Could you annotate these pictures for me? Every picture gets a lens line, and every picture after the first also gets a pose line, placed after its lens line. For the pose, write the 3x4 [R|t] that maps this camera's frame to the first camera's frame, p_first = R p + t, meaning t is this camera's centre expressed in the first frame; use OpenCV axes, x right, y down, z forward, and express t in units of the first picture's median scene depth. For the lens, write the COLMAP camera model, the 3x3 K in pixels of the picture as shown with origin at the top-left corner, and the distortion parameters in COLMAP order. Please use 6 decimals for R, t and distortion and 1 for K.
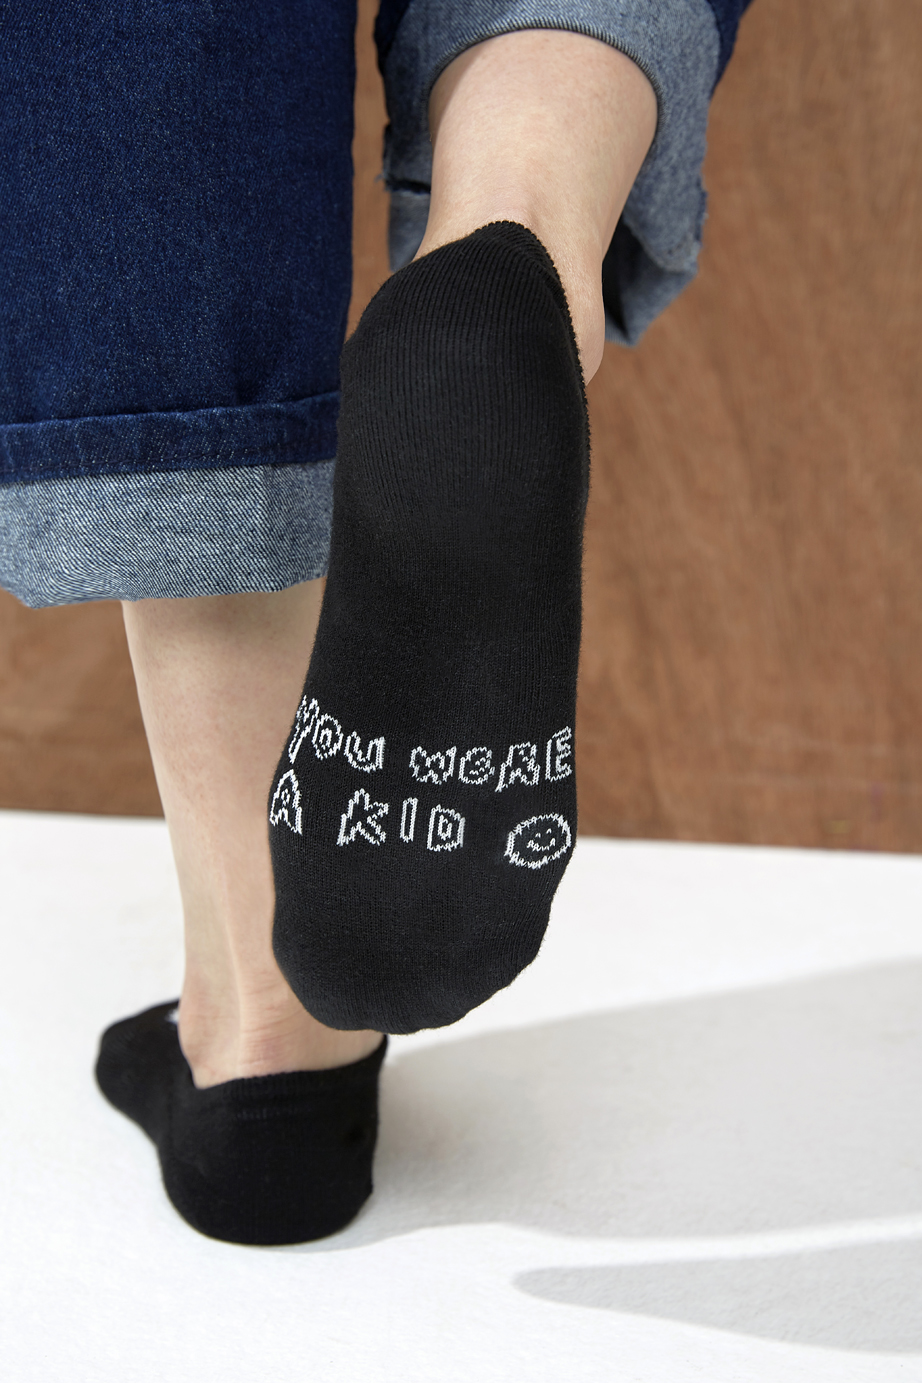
lens RADIAL K [[2689.0, 0, 460.6], [0, 2689.0, 689.4], [0, 0, 1]] dist [0.200159, 0.000000]
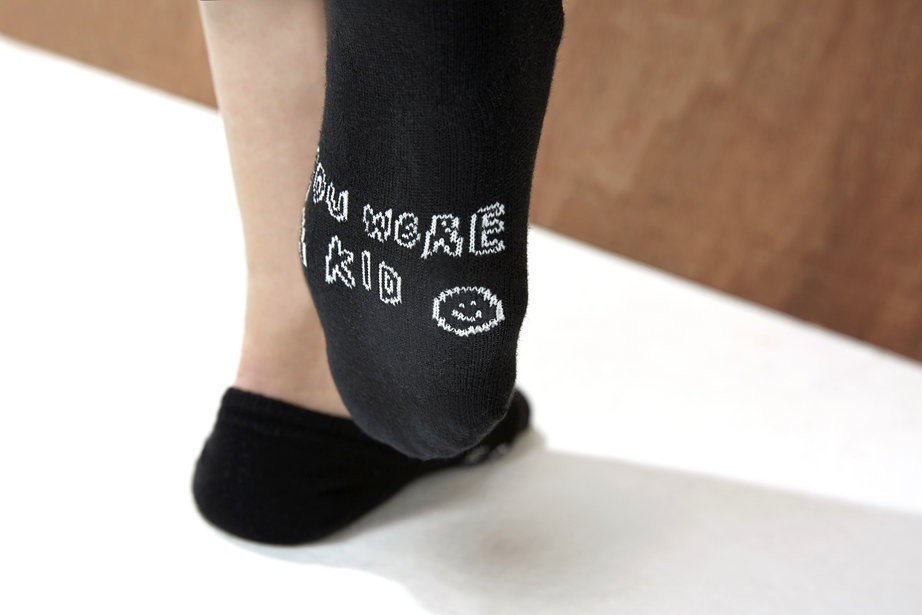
lens RADIAL K [[1792.7, 0, 461.4], [0, 1792.7, 309.3], [0, 0, 1]] dist [0.200159, 0.000000]
pose [[0.658387, 0.181182, -0.730548, 0.529151], [-0.042326, 0.977972, 0.204400, -0.083691], [0.751489, -0.103653, 0.651553, 0.561647]]
